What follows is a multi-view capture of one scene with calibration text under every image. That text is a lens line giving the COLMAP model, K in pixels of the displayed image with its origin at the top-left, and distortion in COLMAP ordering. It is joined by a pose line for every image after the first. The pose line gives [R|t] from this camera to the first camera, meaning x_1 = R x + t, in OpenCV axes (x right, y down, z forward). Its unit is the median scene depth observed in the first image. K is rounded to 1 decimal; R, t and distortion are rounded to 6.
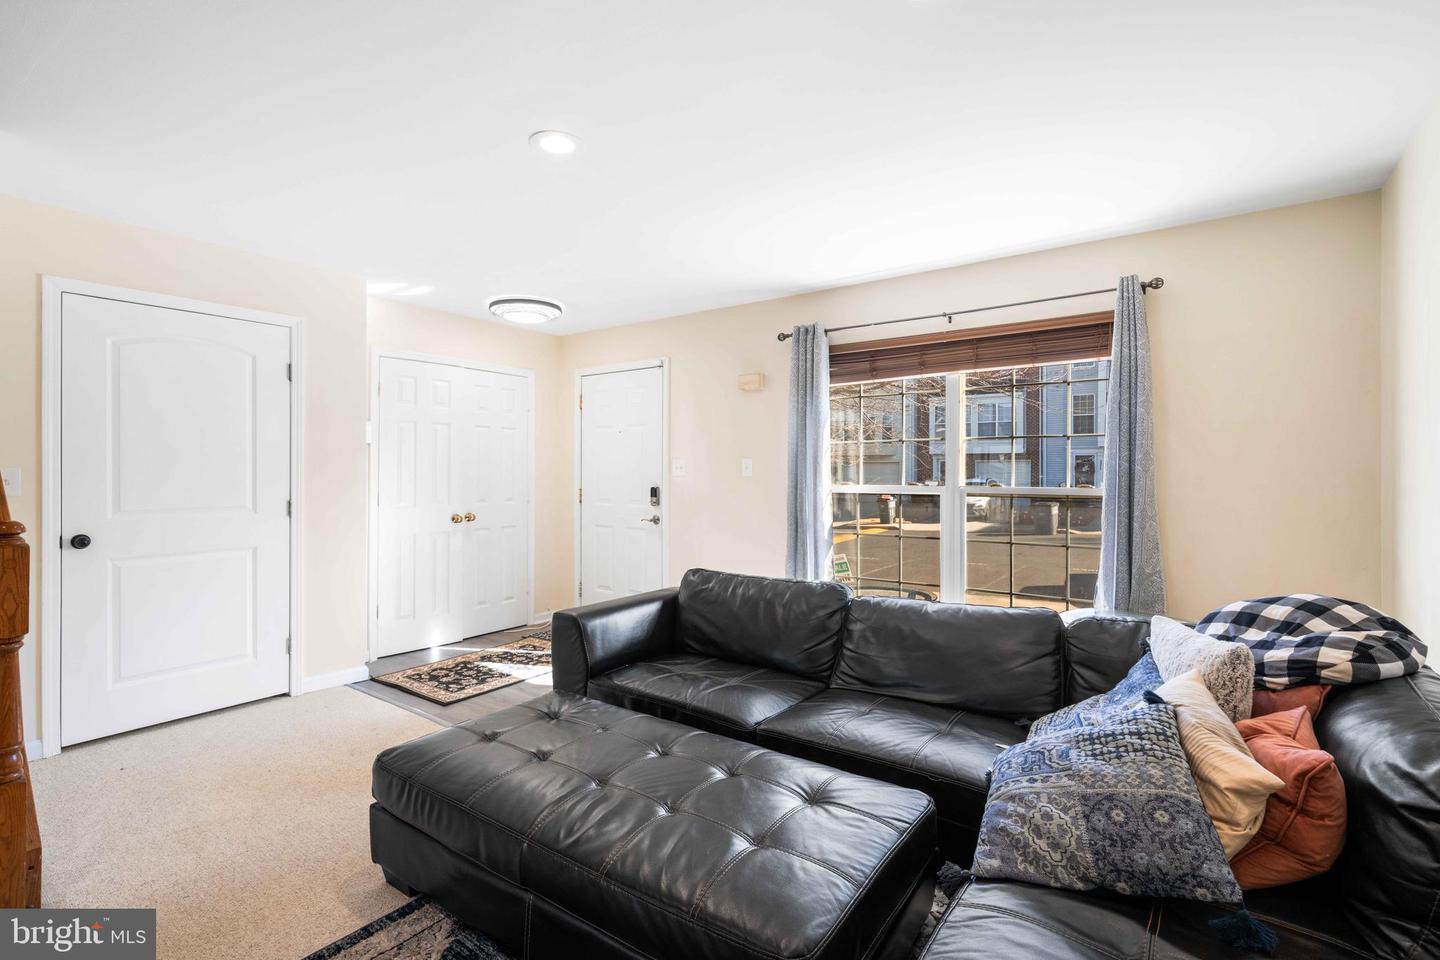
lens RADIAL K [[670.0, 0, 723.3], [0, 670.0, 470.0], [0, 0, 1]] dist [0.003457, -0.000160]
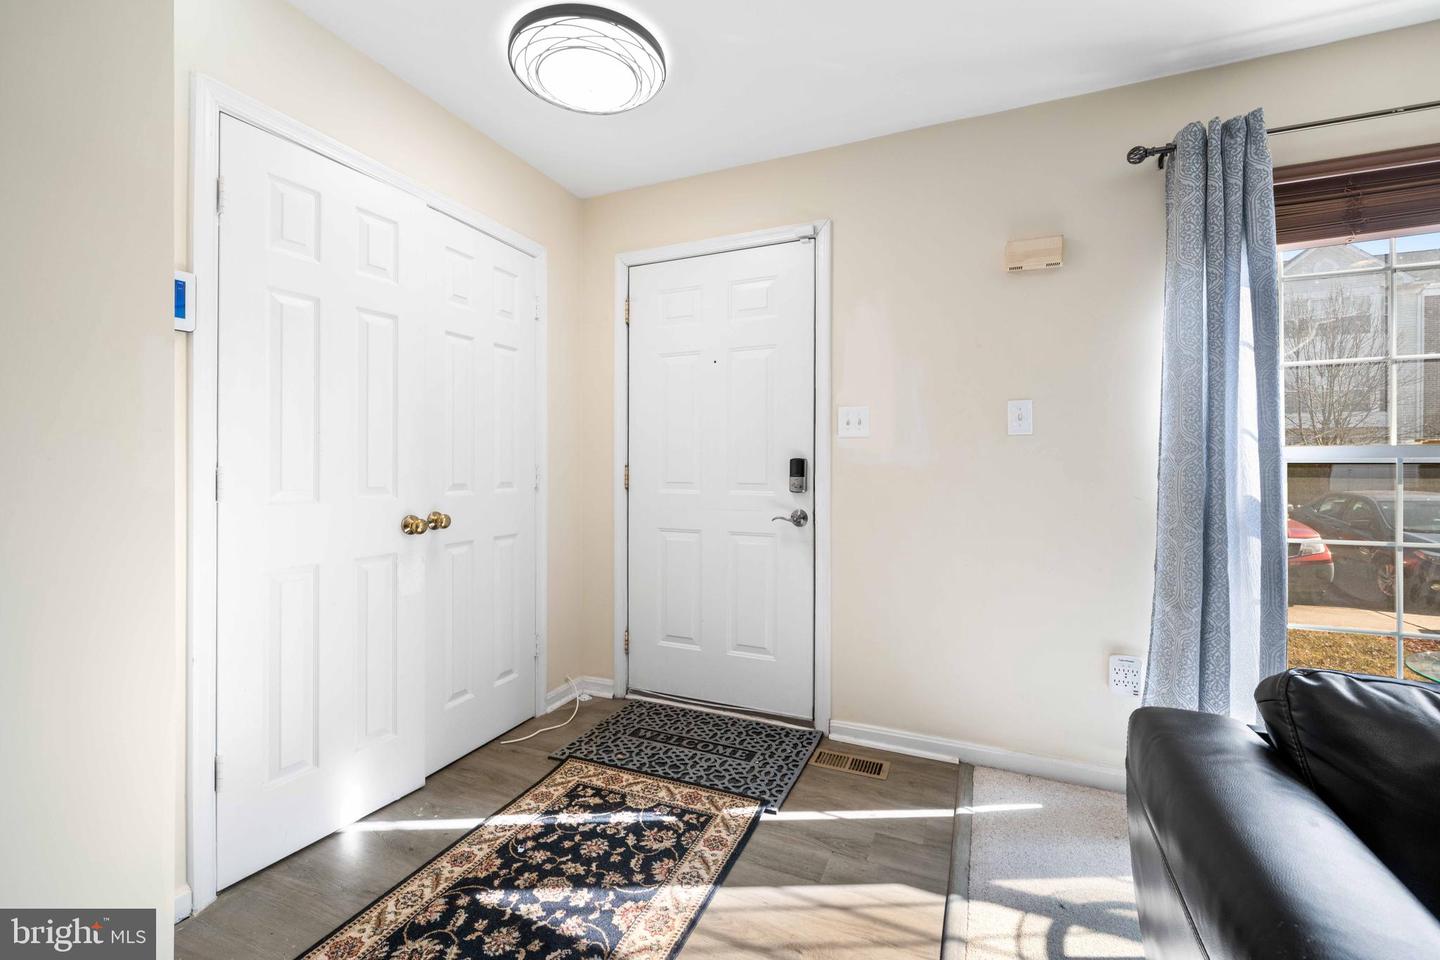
lens RADIAL K [[604.3, 0, 717.3], [0, 604.3, 464.3], [0, 0, 1]] dist [-0.001560, -0.000148]
pose [[0.975619, -0.002107, 0.219459, -0.341105], [0.001344, 0.999993, 0.003627, 0.035143], [-0.219465, -0.003244, 0.975615, 0.658229]]
